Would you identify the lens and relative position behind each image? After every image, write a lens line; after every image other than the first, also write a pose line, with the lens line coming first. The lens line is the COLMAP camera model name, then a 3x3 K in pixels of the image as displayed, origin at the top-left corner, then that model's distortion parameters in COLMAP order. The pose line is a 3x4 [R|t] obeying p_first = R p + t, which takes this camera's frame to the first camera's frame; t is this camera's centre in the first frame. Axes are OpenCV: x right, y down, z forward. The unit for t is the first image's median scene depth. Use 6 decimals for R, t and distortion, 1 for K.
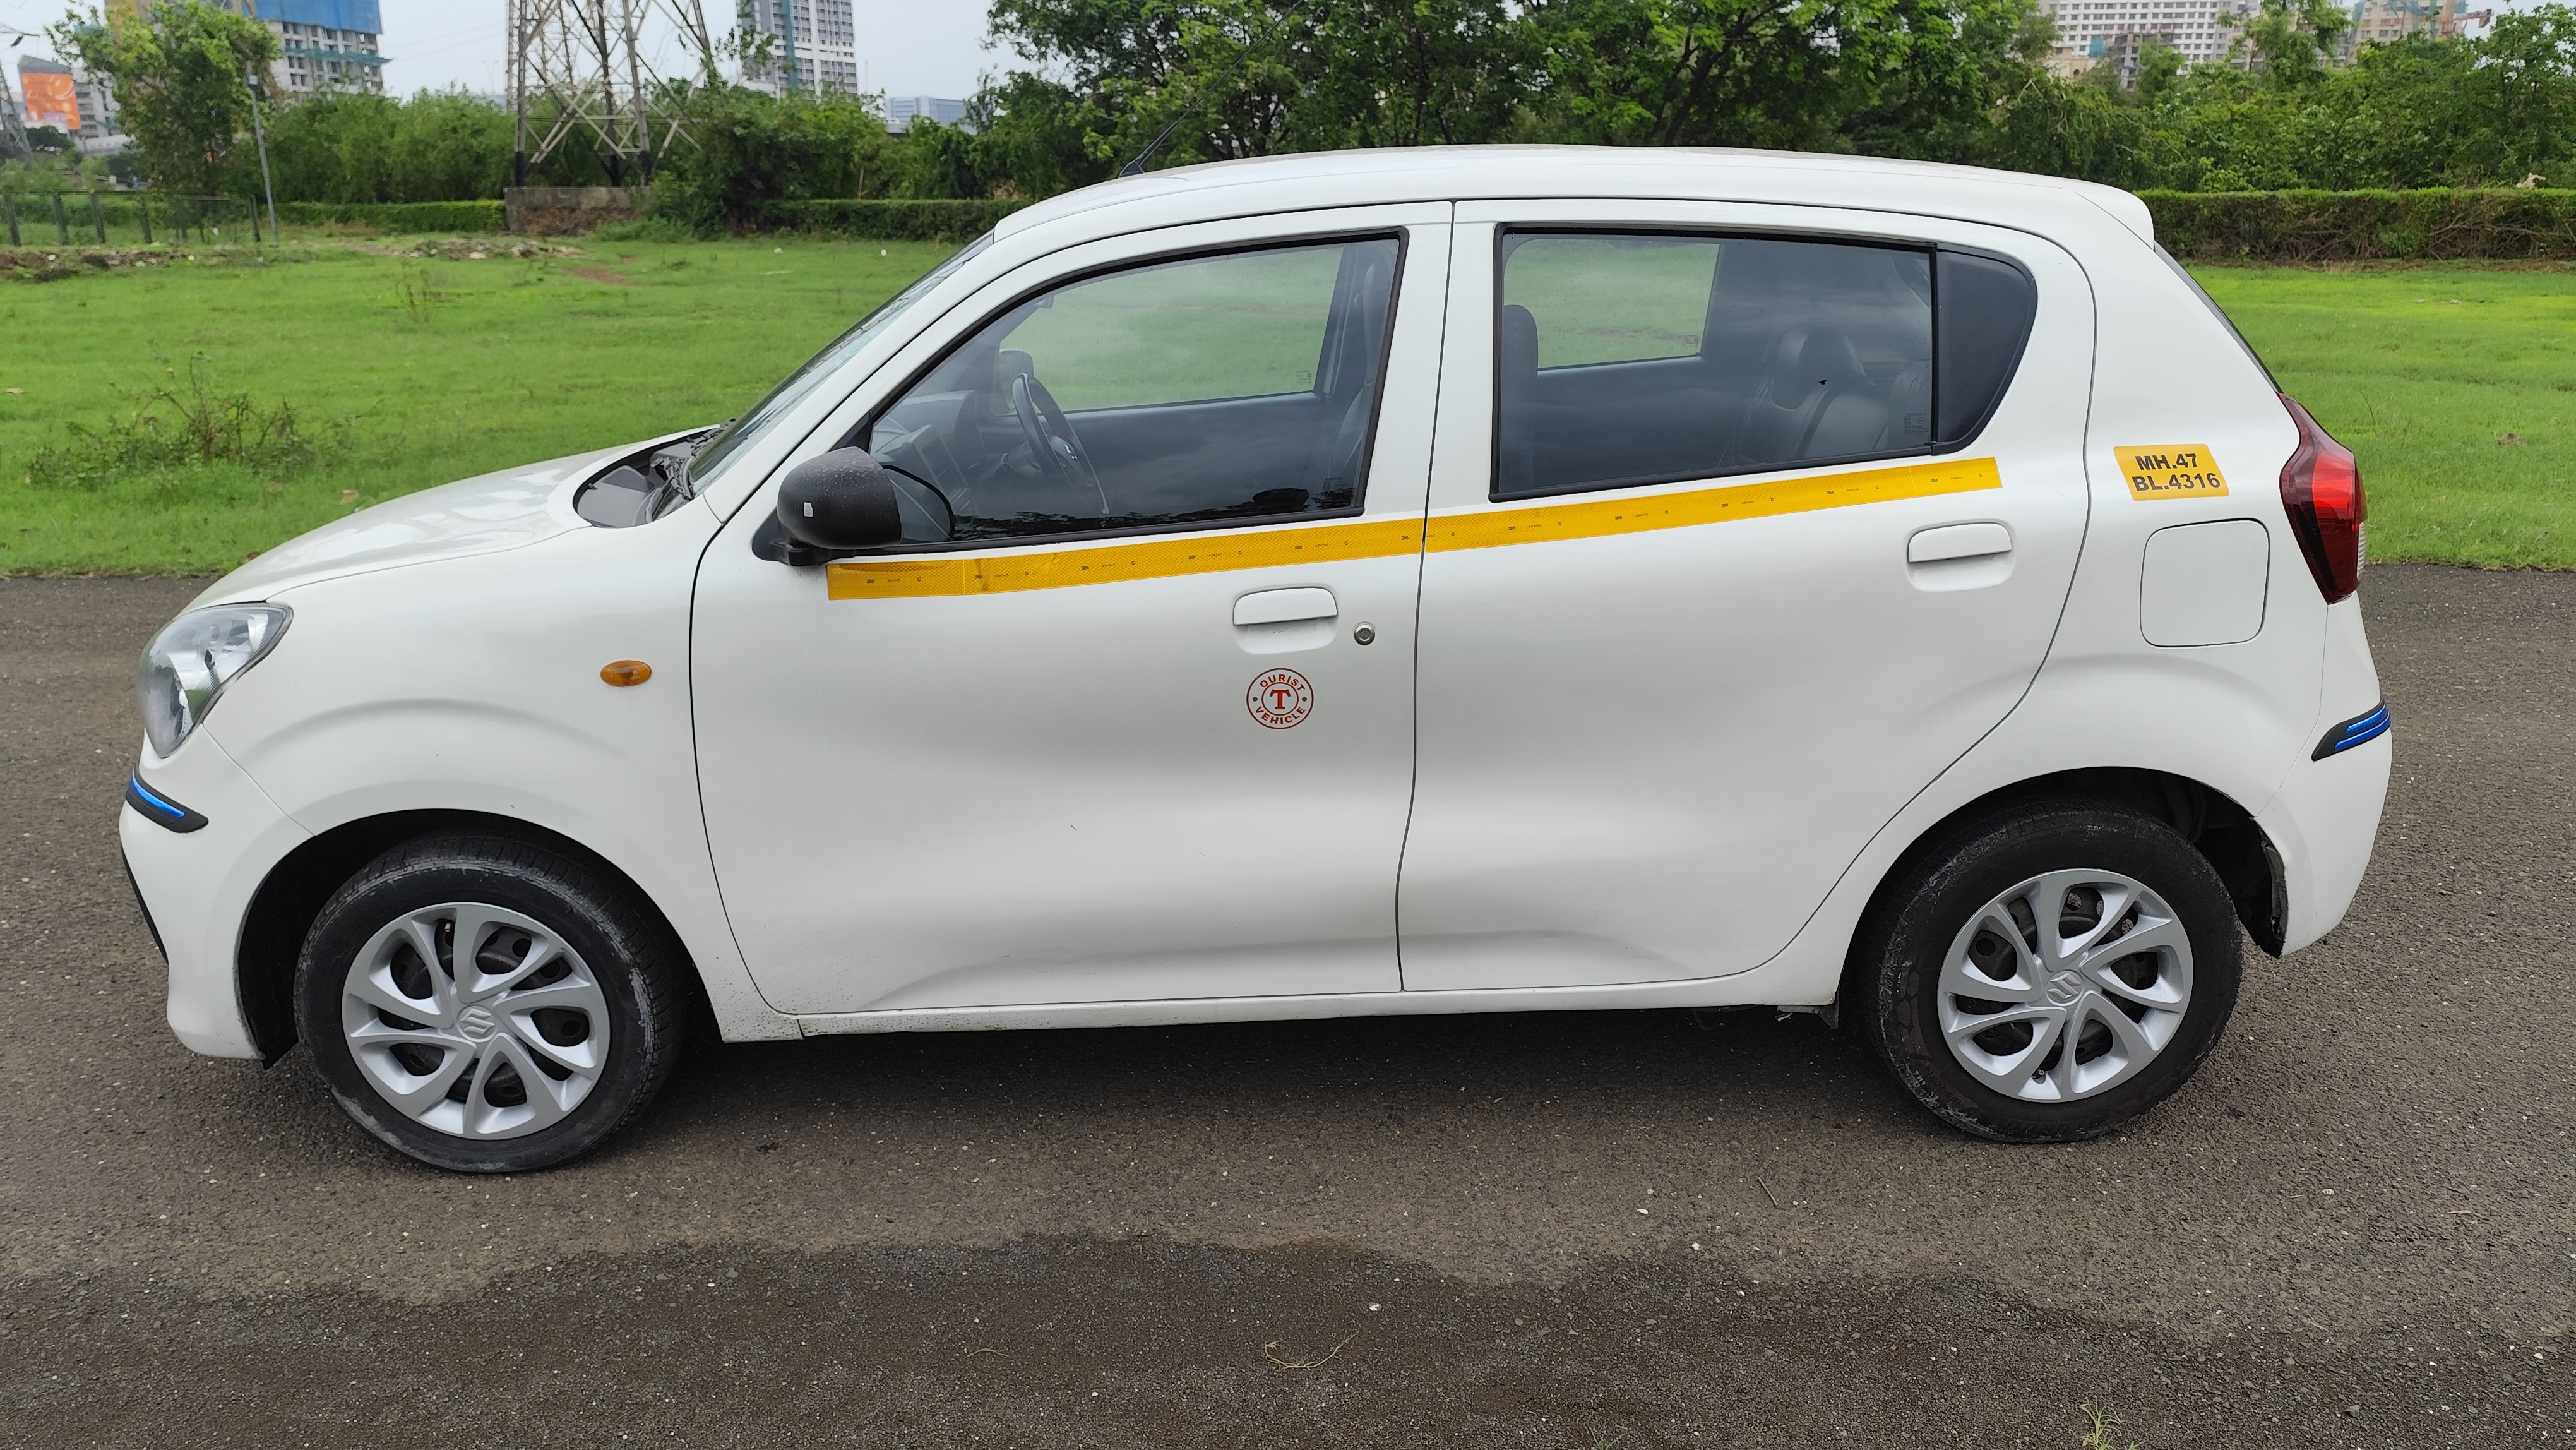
lens RADIAL K [[1794.9, 0, 1288.0], [0, 1794.9, 725.0], [0, 0, 1]] dist [0.063422, -0.069228]
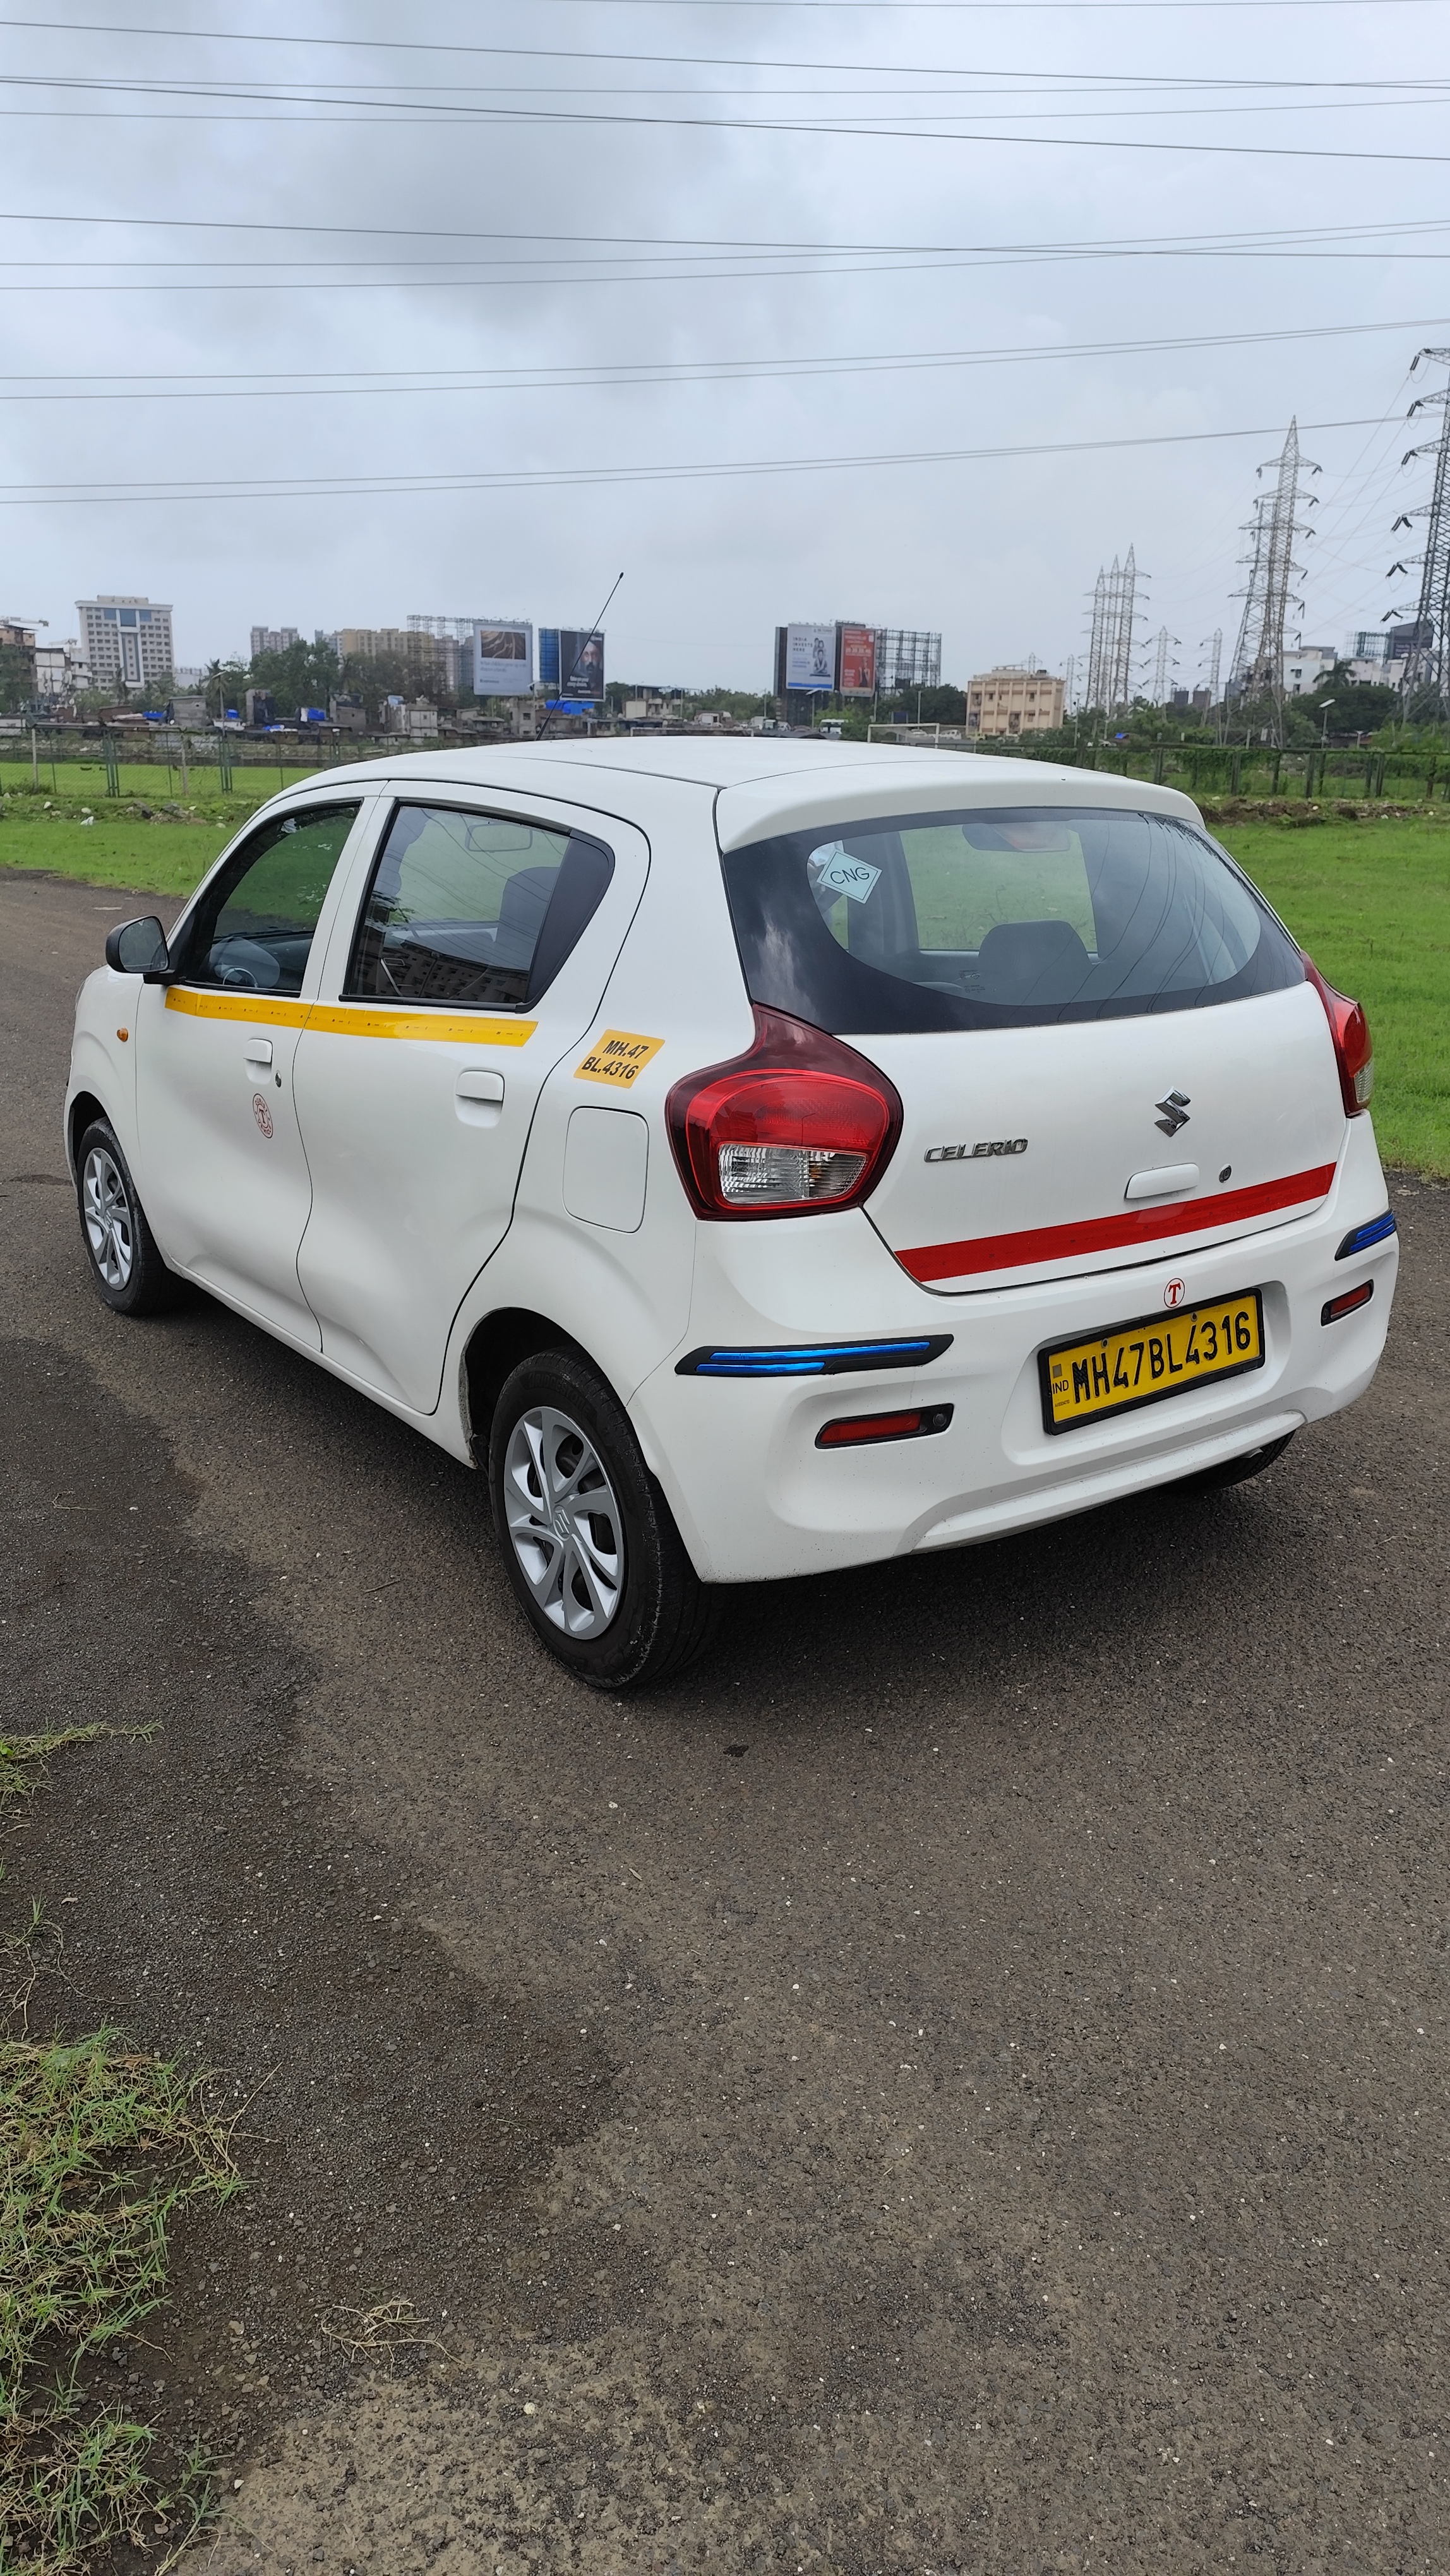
lens RADIAL K [[1794.9, 0, 725.0], [0, 1794.9, 1288.0], [0, 0, 1]] dist [0.063422, -0.069228]
pose [[0.539460, 0.251320, -0.803630, 1.408937], [-0.250150, 0.959161, 0.132039, -0.167604], [0.803995, 0.129798, 0.580297, 0.474797]]
